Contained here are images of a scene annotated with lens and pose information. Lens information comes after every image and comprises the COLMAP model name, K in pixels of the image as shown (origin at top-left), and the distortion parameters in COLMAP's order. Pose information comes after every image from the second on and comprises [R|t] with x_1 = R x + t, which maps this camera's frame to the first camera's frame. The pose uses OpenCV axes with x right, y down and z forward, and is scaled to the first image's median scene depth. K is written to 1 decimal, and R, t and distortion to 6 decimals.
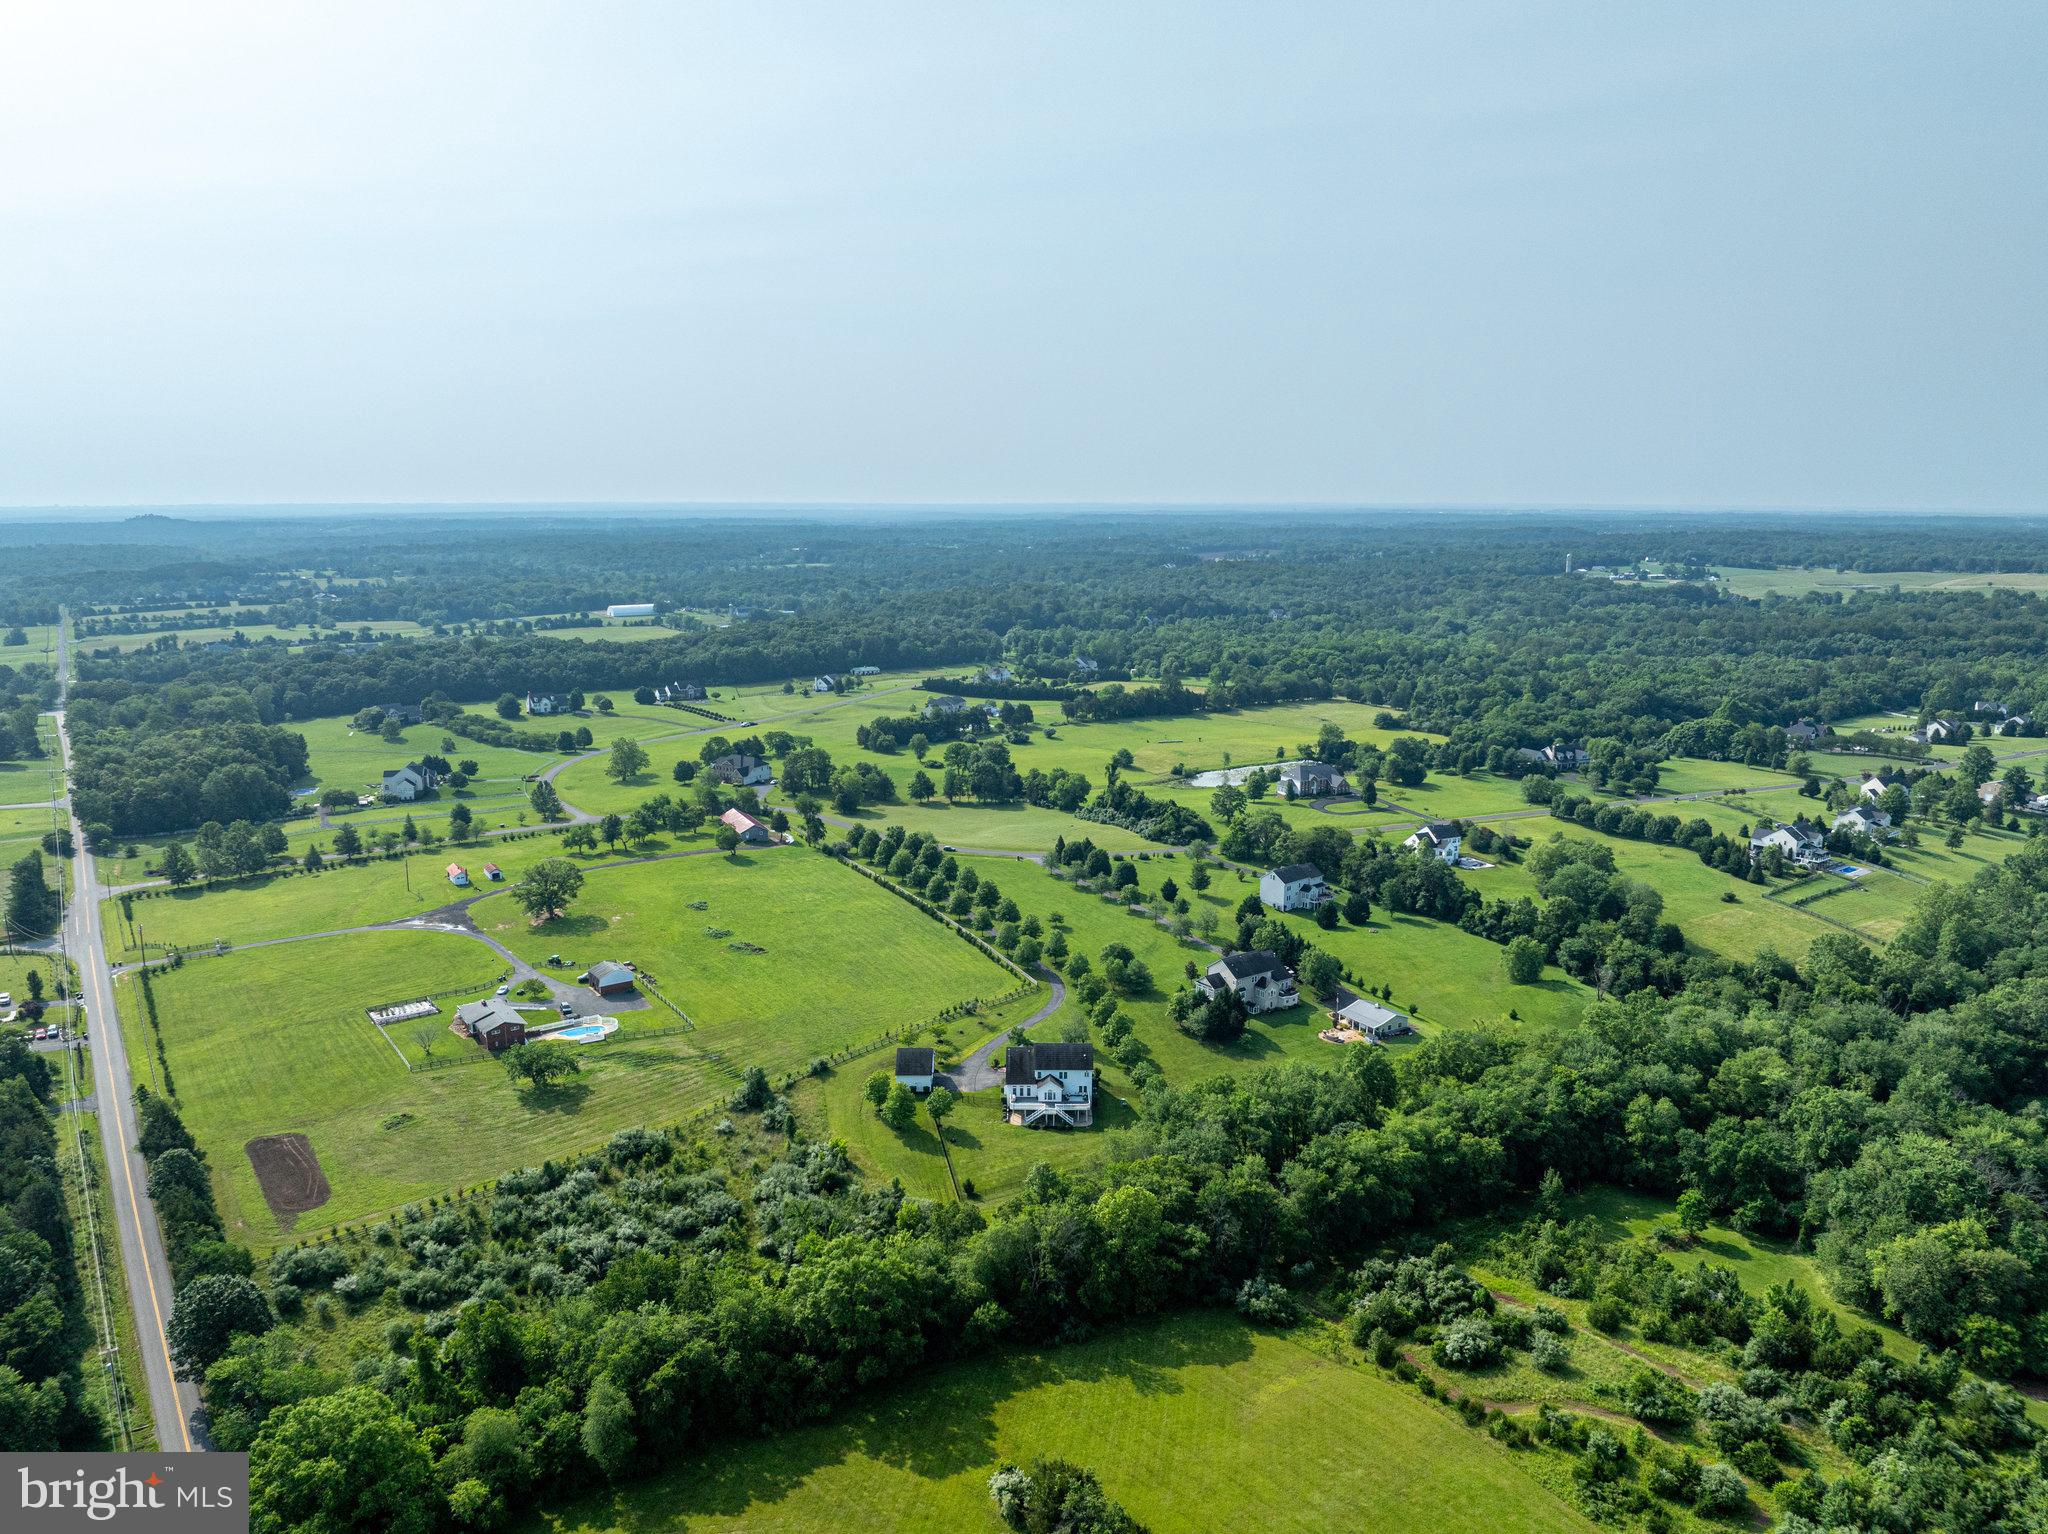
lens RADIAL K [[1437.2, 0, 1023.8], [0, 1437.2, 765.5], [0, 0, 1]] dist [-0.039159, -0.003389]
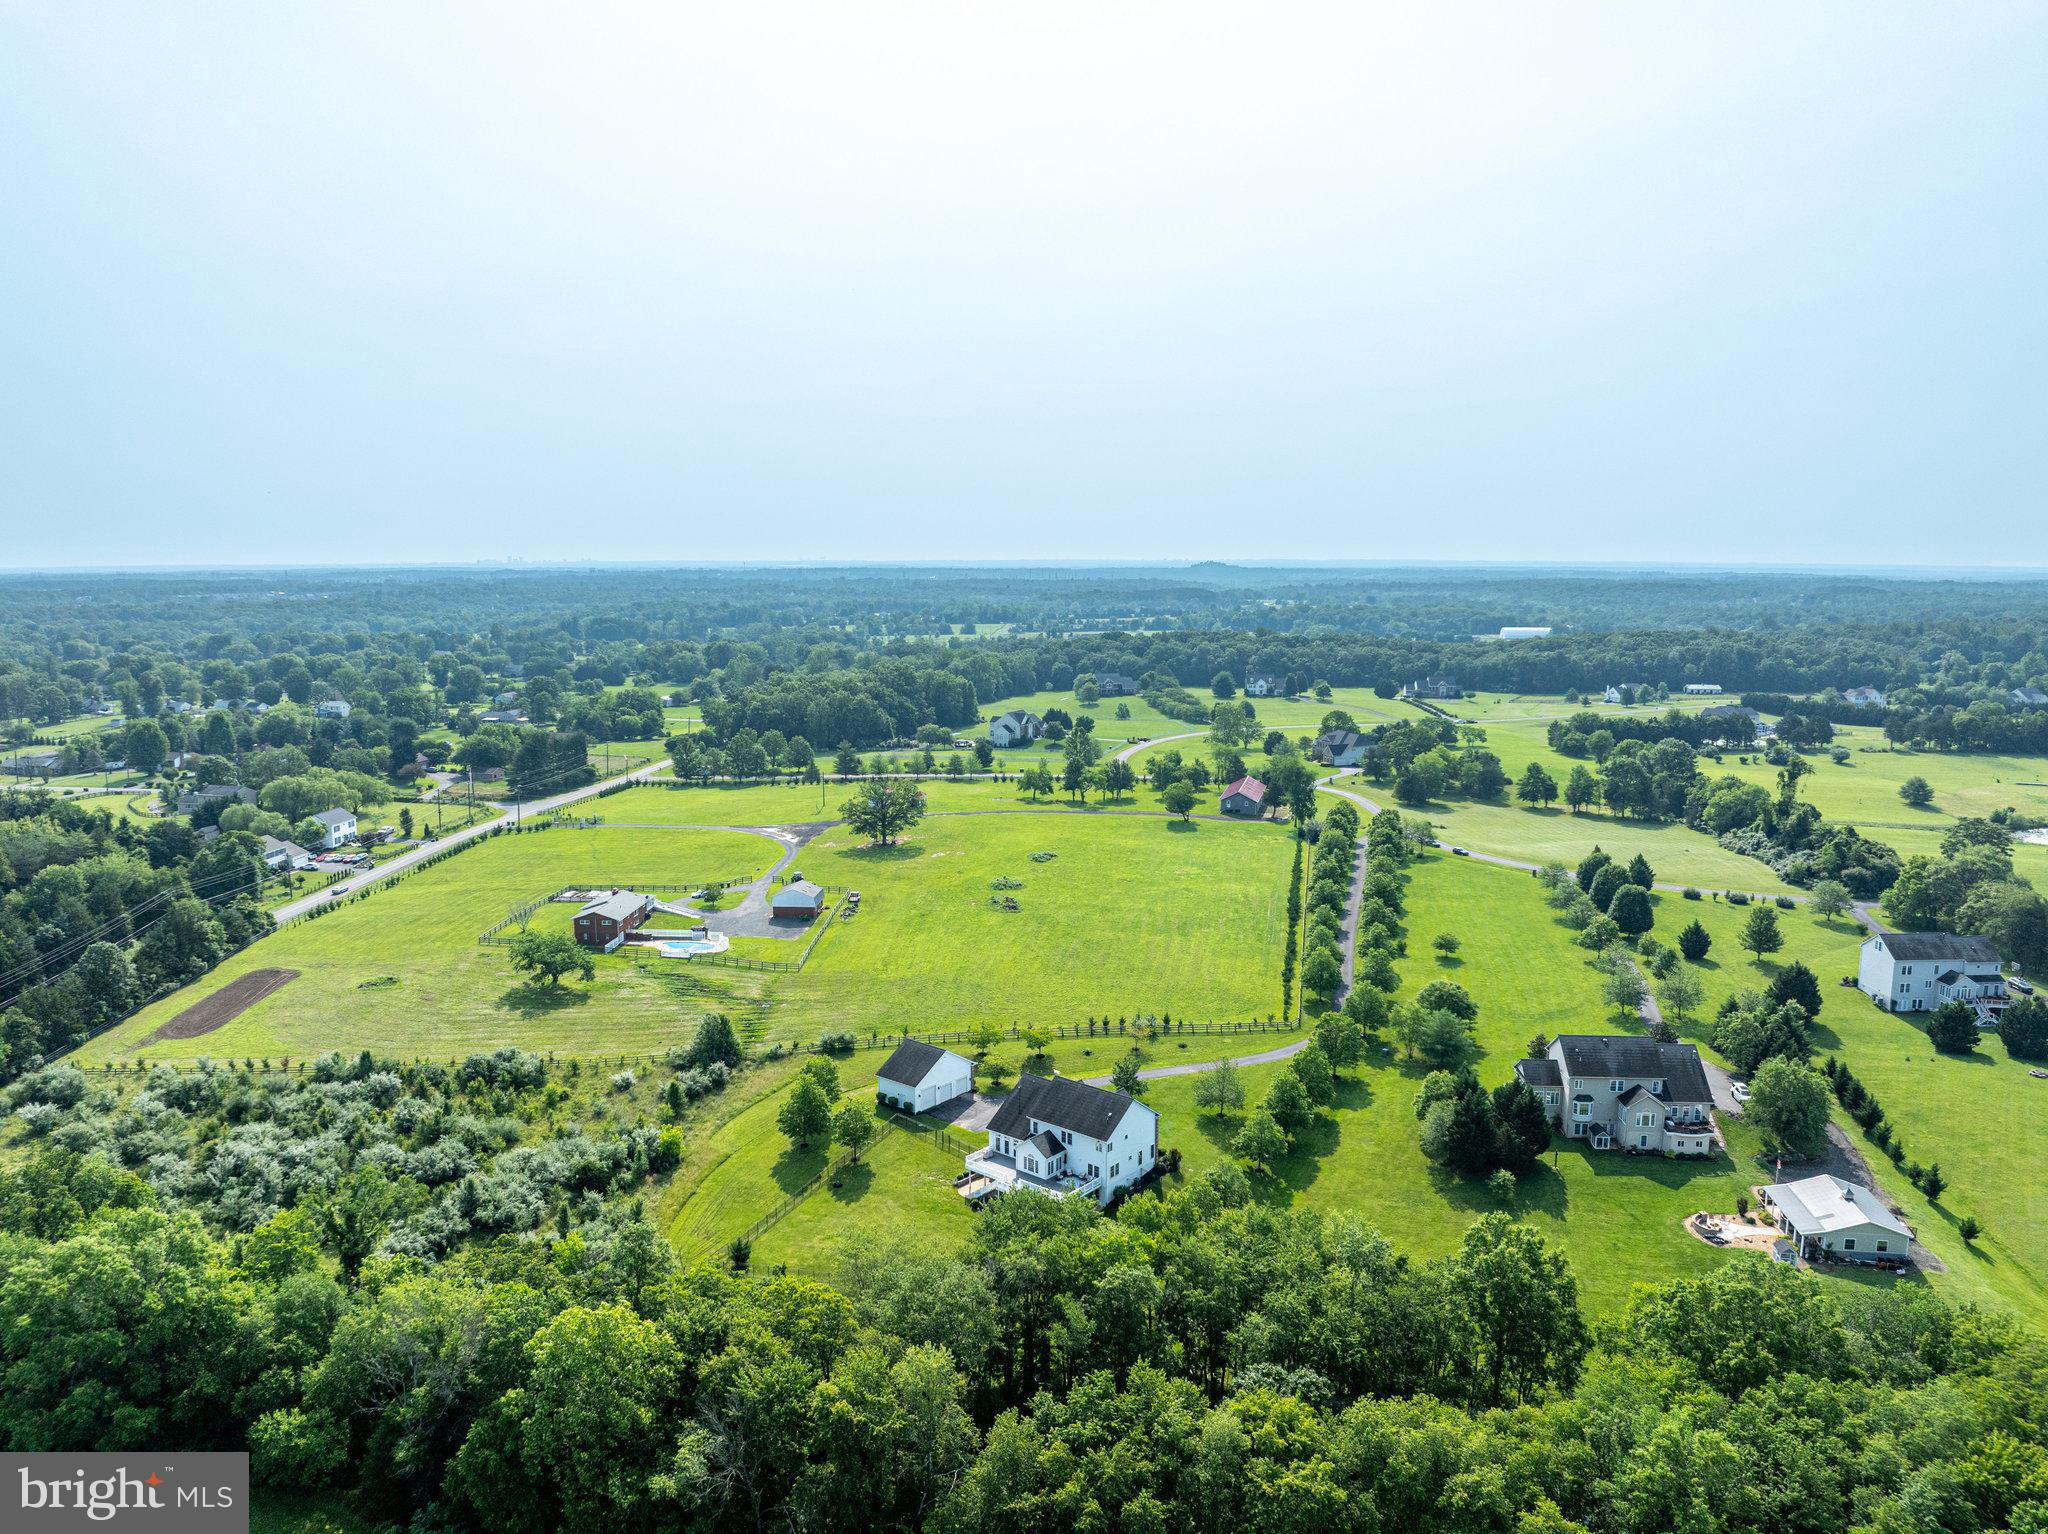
lens RADIAL K [[1432.8, 0, 1024.0], [0, 1432.8, 767.0], [0, 0, 1]] dist [-0.046266, 0.013070]
pose [[0.765484, 0.090687, -0.637033, 0.314894], [-0.116040, 0.993243, 0.001959, 0.056377], [0.632906, 0.072421, 0.770834, 0.447473]]
